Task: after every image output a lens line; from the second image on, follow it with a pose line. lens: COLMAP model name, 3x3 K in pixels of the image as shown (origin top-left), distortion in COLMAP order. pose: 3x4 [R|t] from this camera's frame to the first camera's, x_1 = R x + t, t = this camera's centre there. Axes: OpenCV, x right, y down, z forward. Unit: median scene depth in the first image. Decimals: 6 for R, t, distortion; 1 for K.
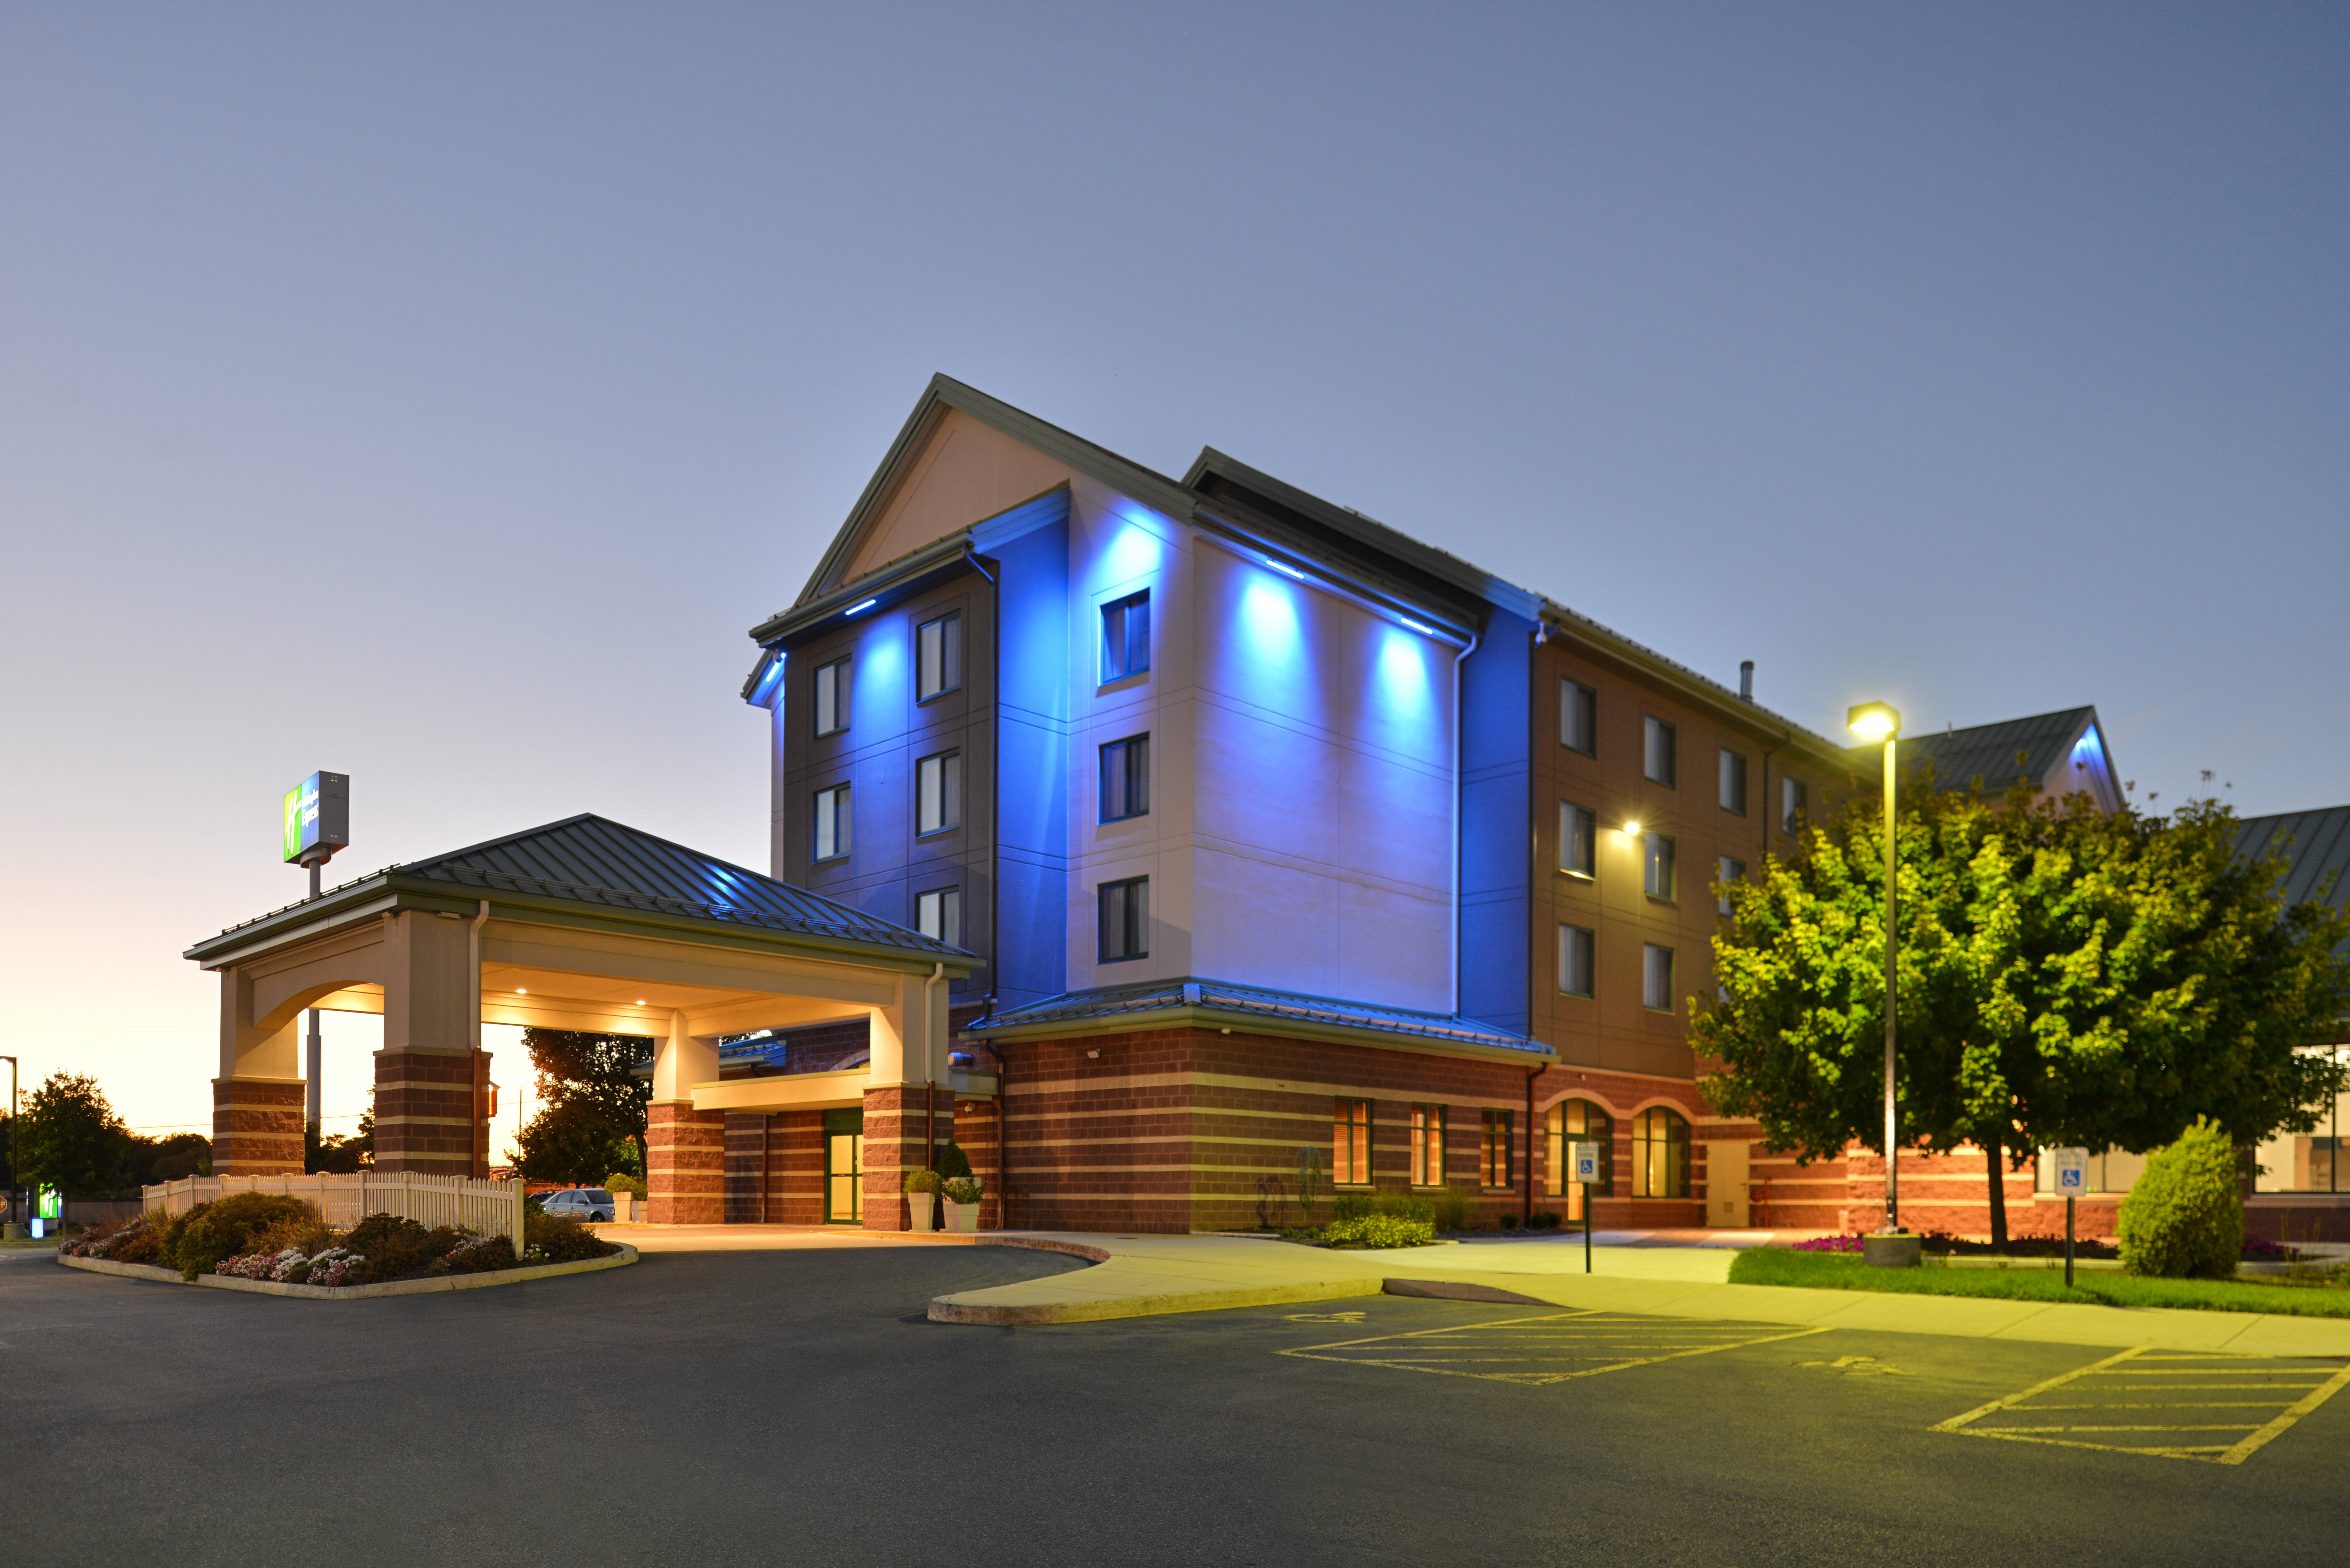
lens RADIAL K [[1619.4, 0, 1175.0], [0, 1619.4, 784.0], [0, 0, 1]] dist [0.001199, -0.000996]
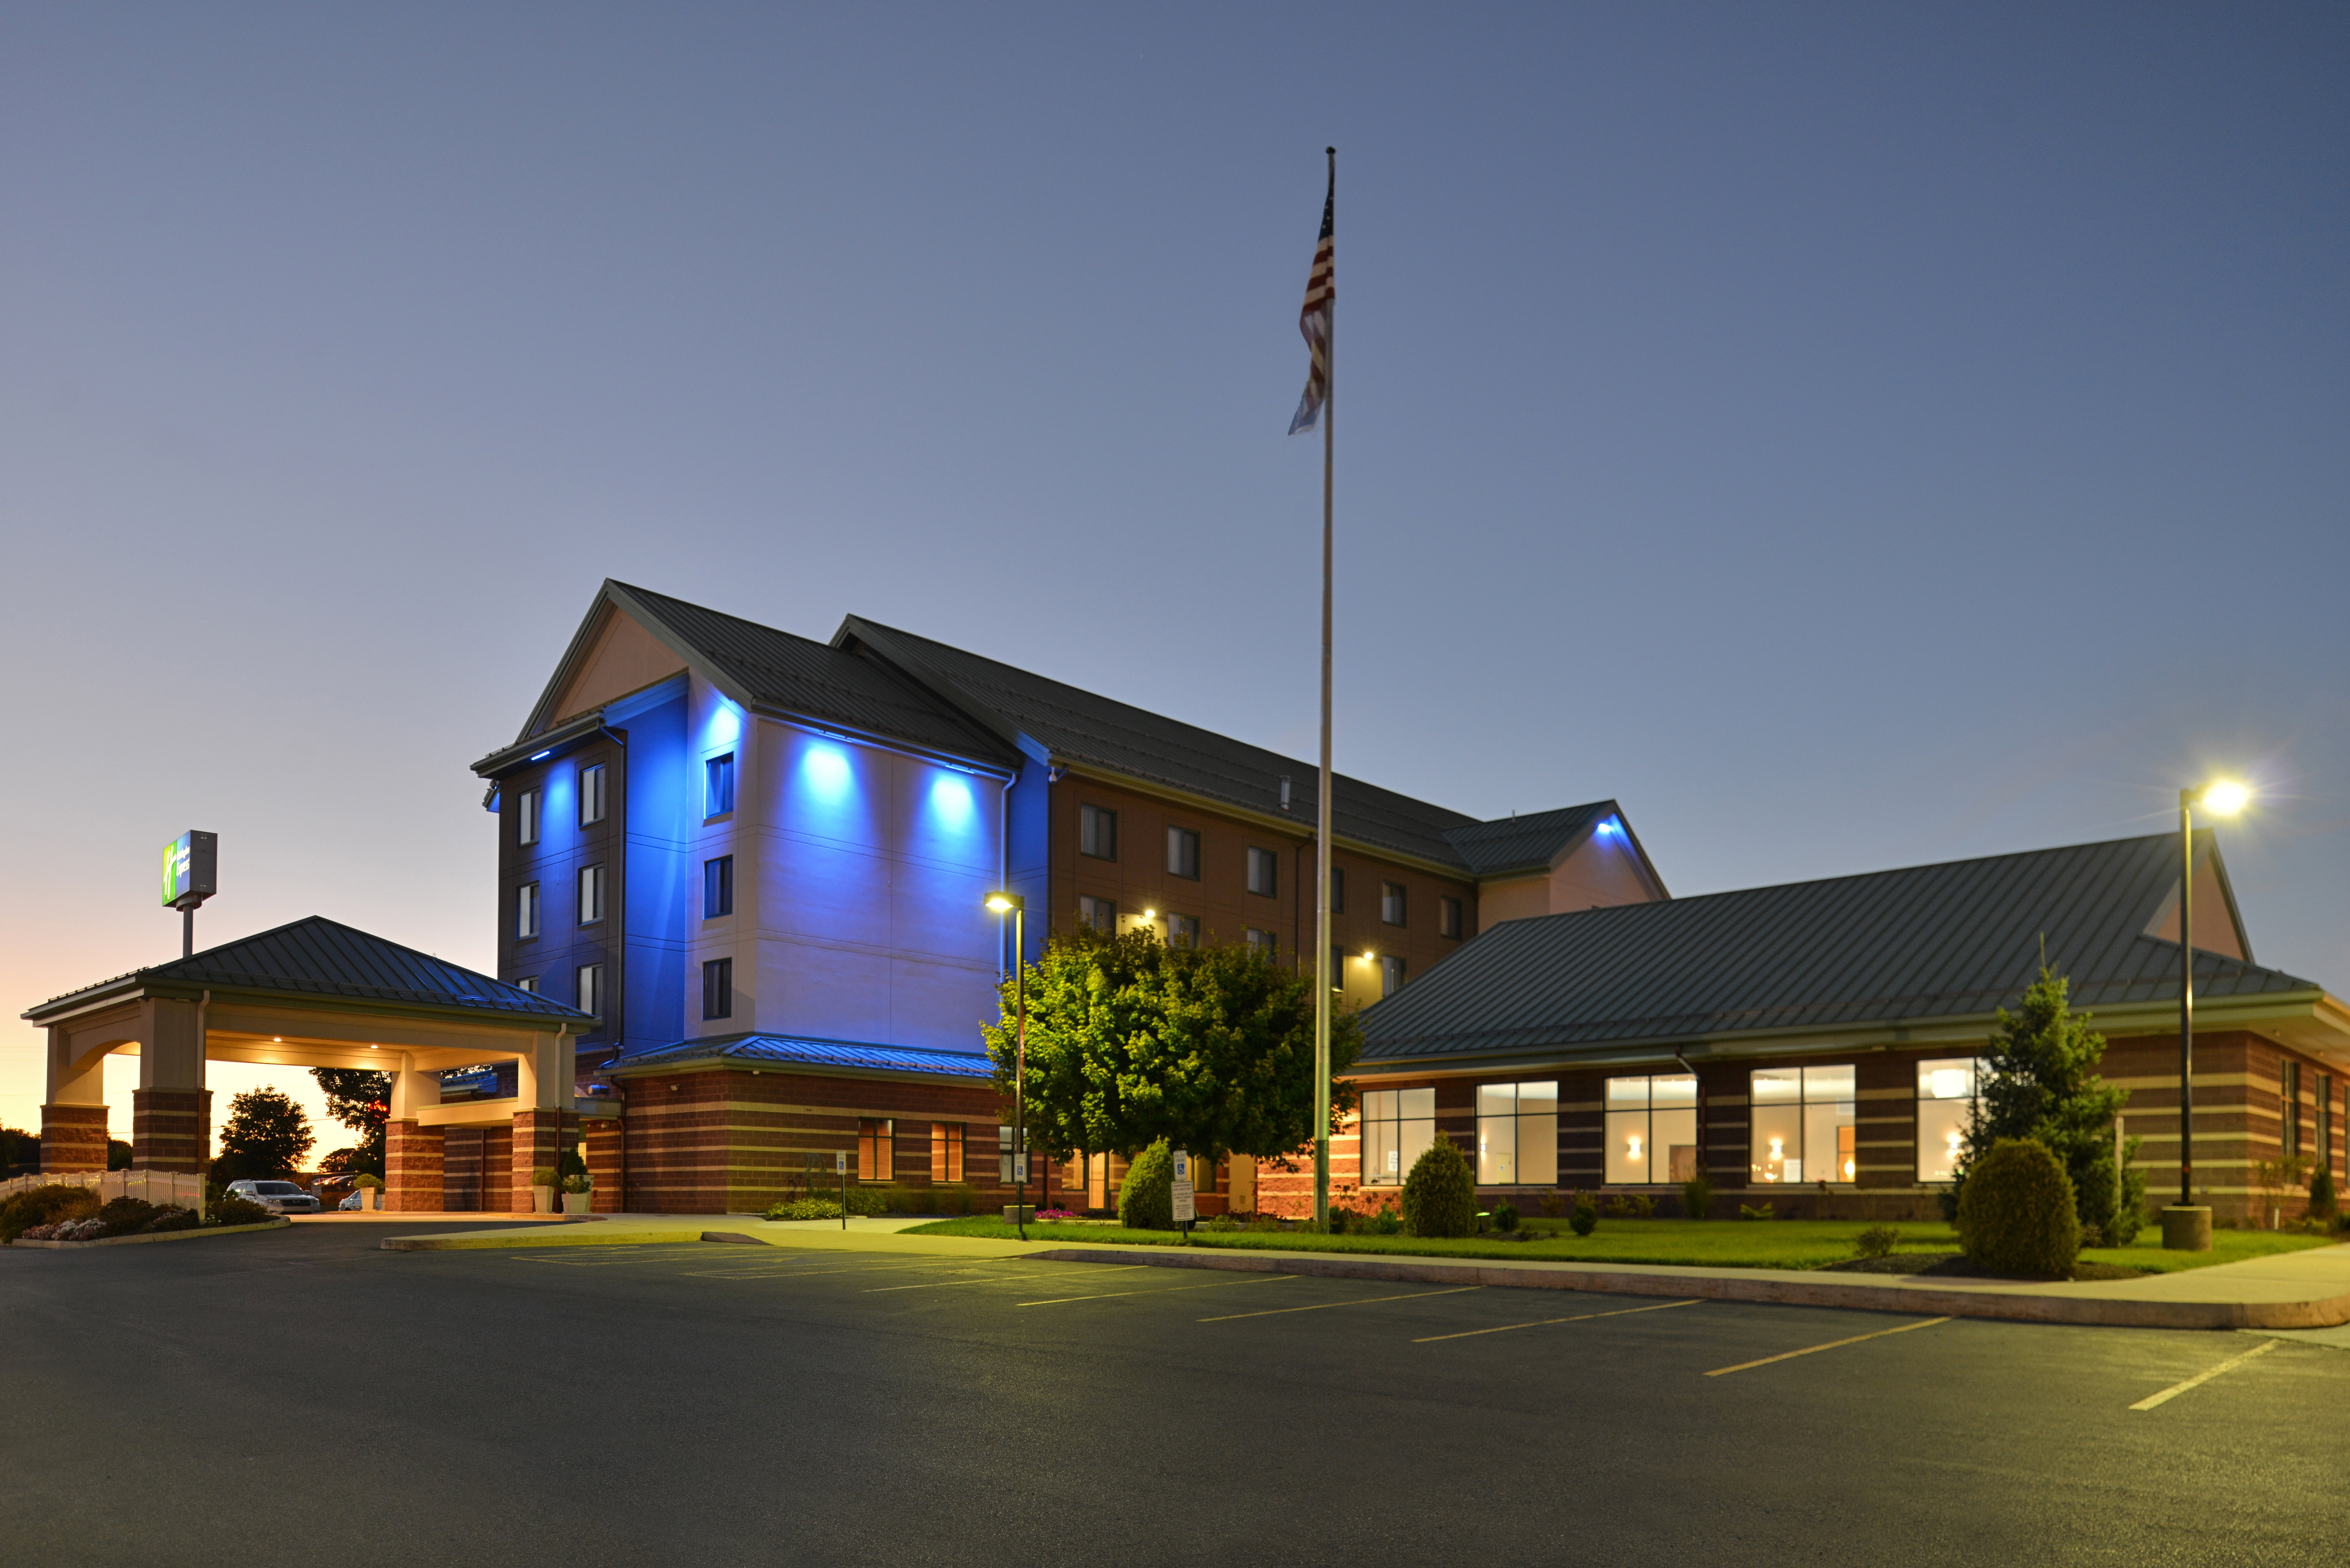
lens RADIAL K [[1619.4, 0, 1175.0], [0, 1619.4, 784.0], [0, 0, 1]] dist [0.001199, -0.000996]
pose [[0.999646, 0.005721, 0.025981, 0.327487], [-0.005621, 0.999976, -0.003930, -0.089726], [-0.026003, 0.003783, 0.999655, -0.401107]]
